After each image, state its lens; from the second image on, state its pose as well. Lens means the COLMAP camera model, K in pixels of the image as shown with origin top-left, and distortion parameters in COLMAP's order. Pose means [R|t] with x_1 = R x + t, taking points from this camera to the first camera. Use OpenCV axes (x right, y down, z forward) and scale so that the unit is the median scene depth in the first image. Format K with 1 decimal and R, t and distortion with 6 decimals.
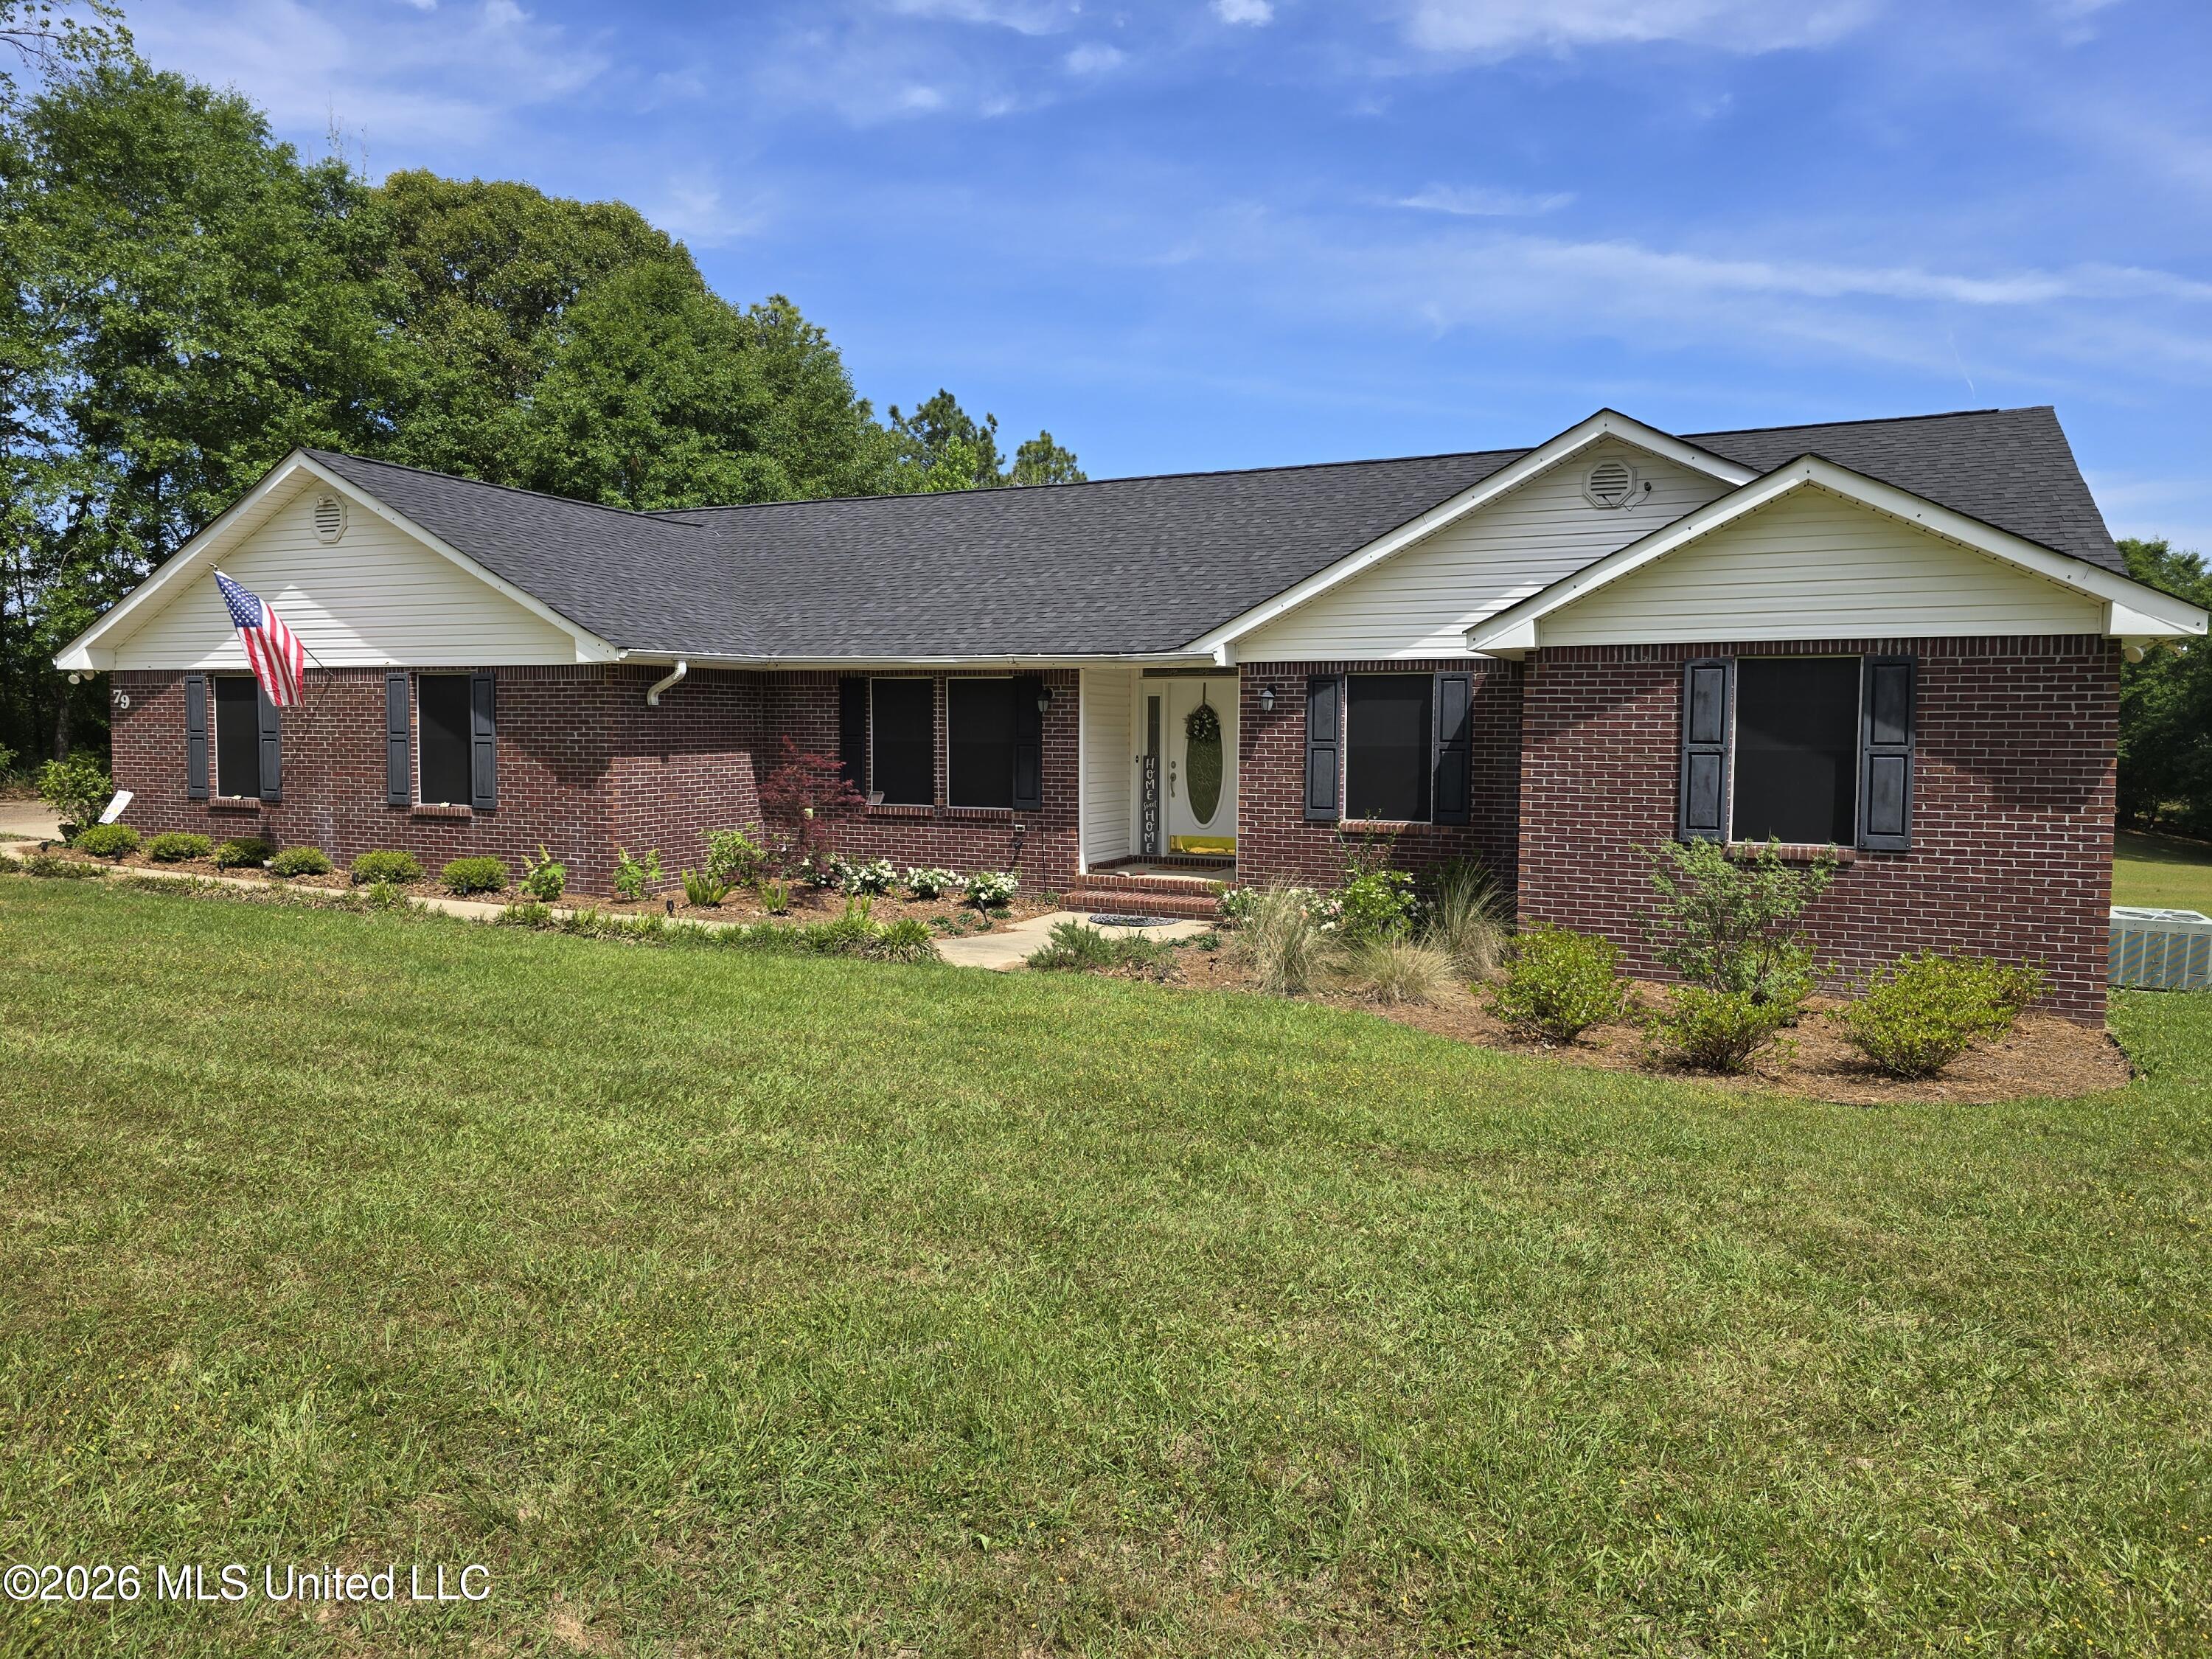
lens RADIAL K [[1492.0, 0, 1111.7], [0, 1492.0, 812.3], [0, 0, 1]] dist [0.049703, -0.036400]
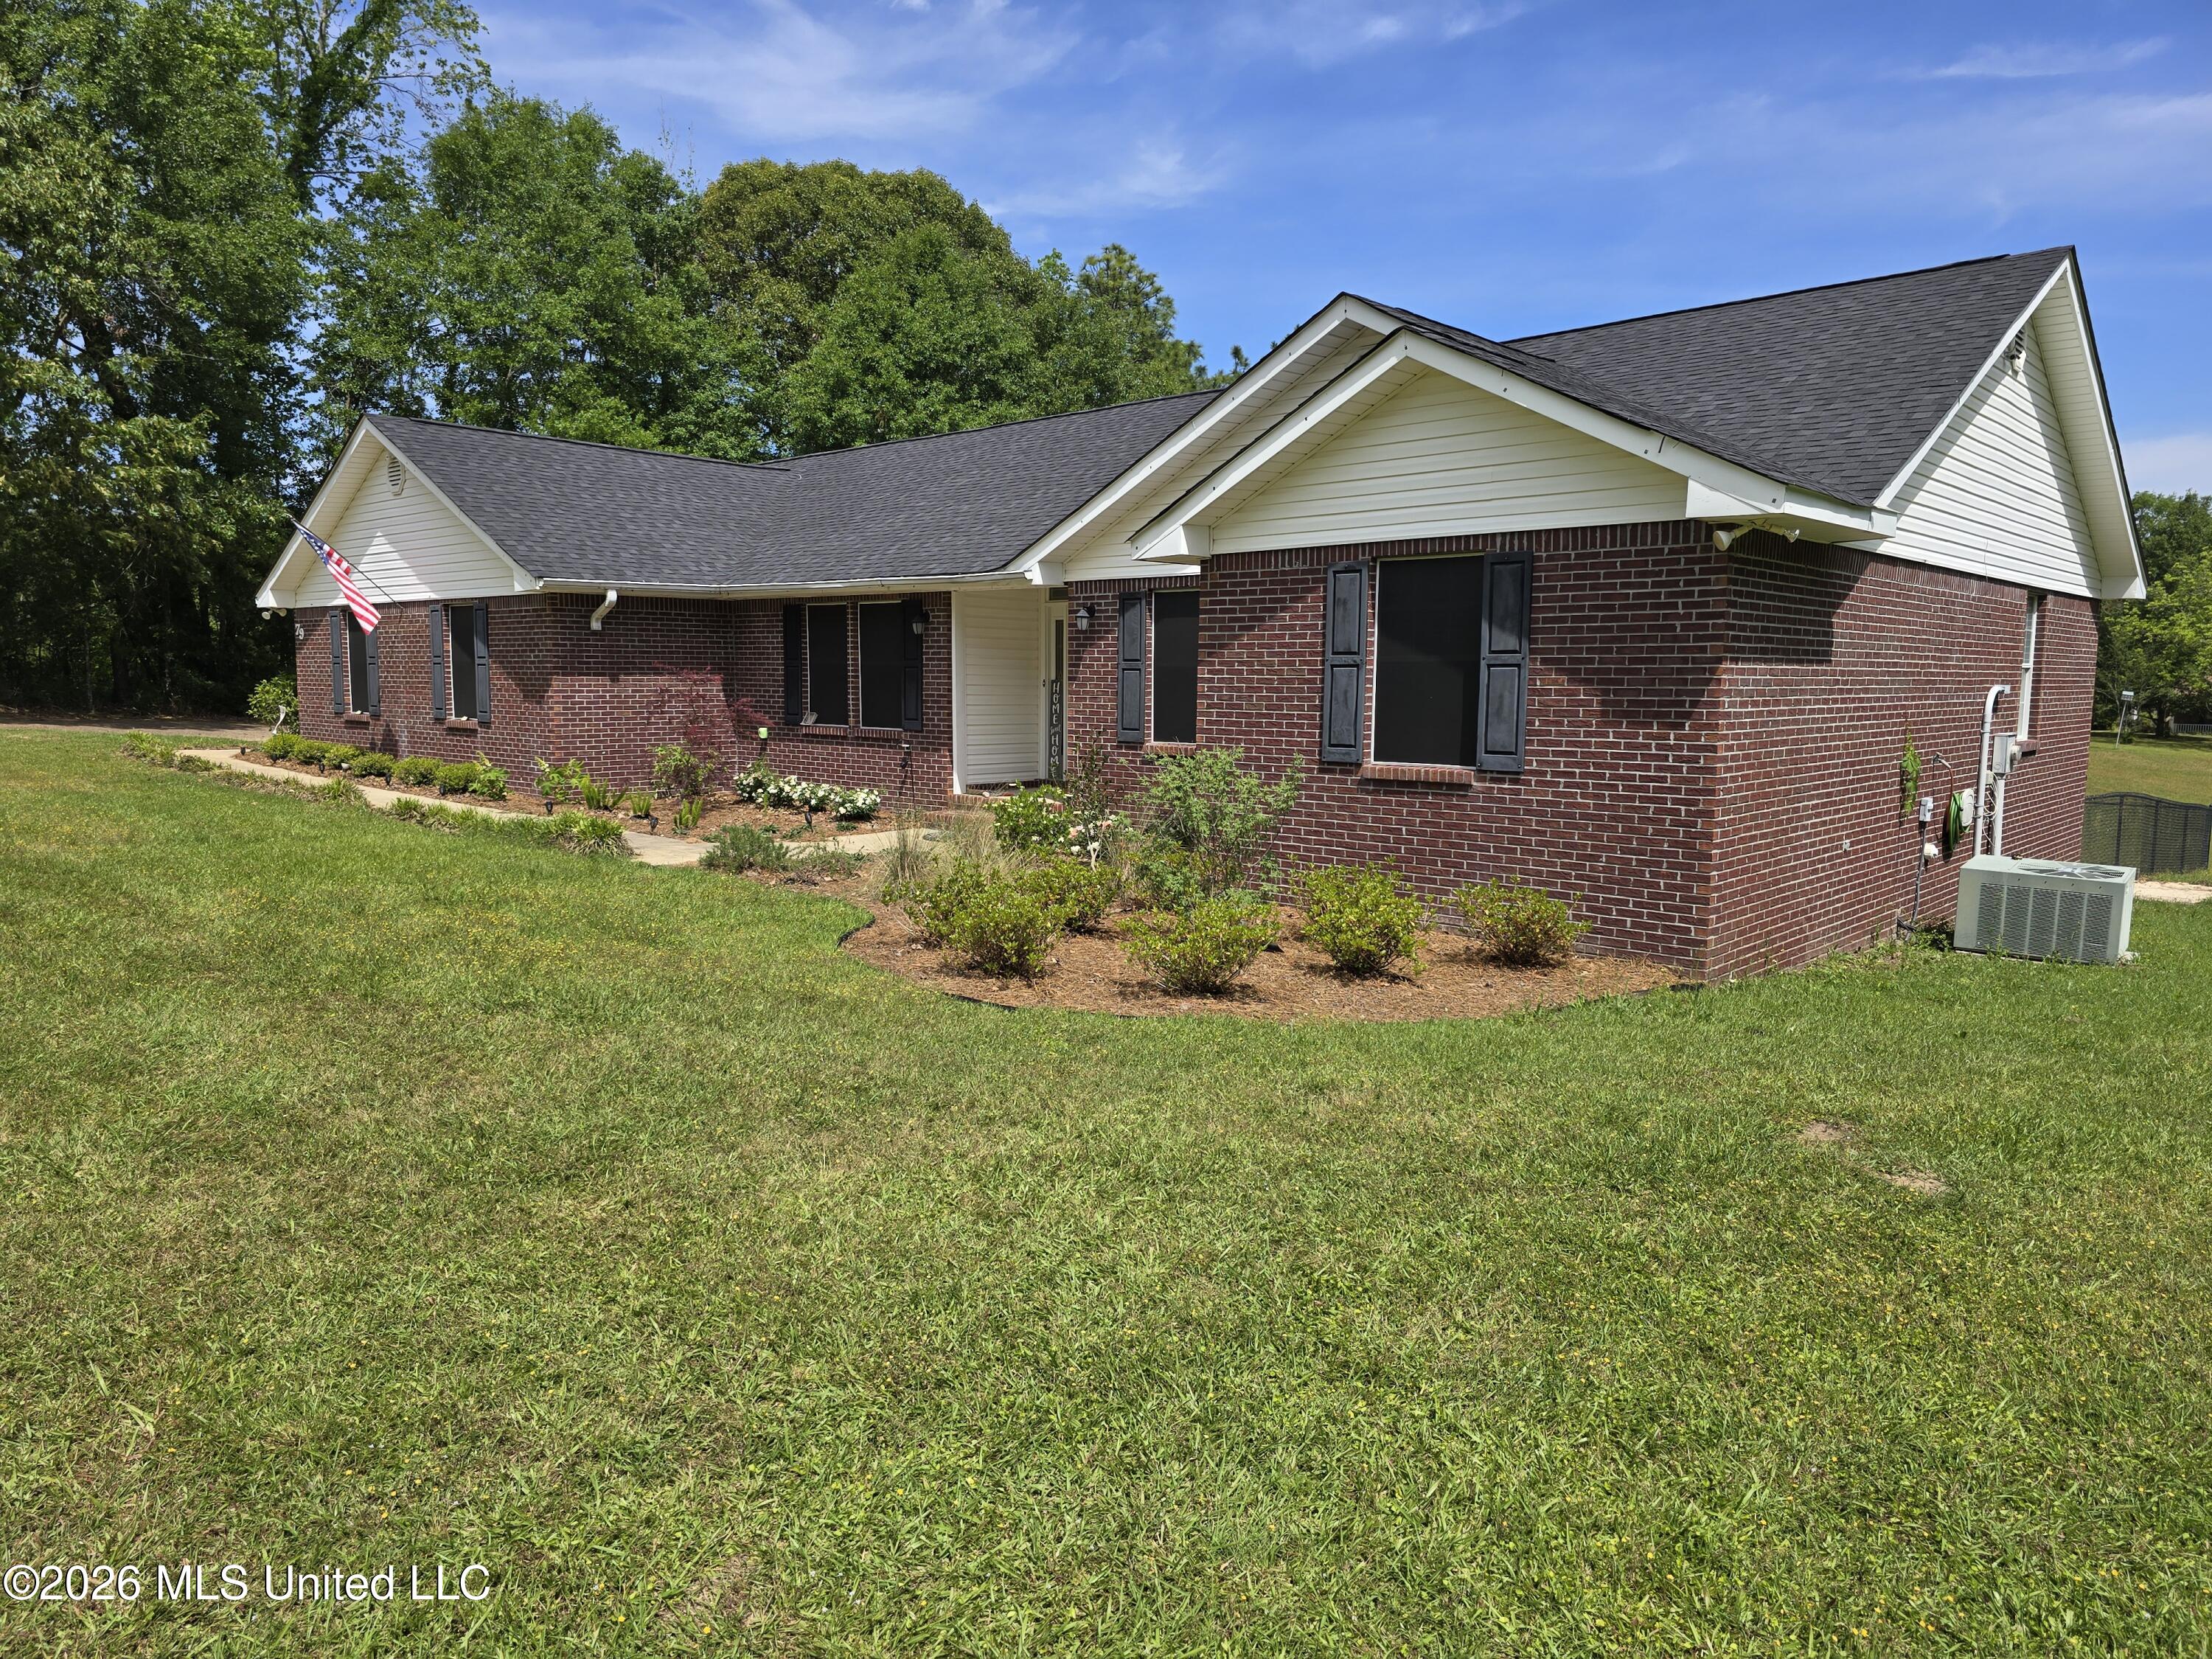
lens RADIAL K [[1492.0, 0, 1128.7], [0, 1492.0, 812.0], [0, 0, 1]] dist [0.049703, -0.036400]
pose [[0.950977, 0.028926, -0.307906, 0.395640], [-0.018675, 0.999171, 0.036186, 0.014504], [0.308698, -0.028662, 0.950728, 0.059836]]
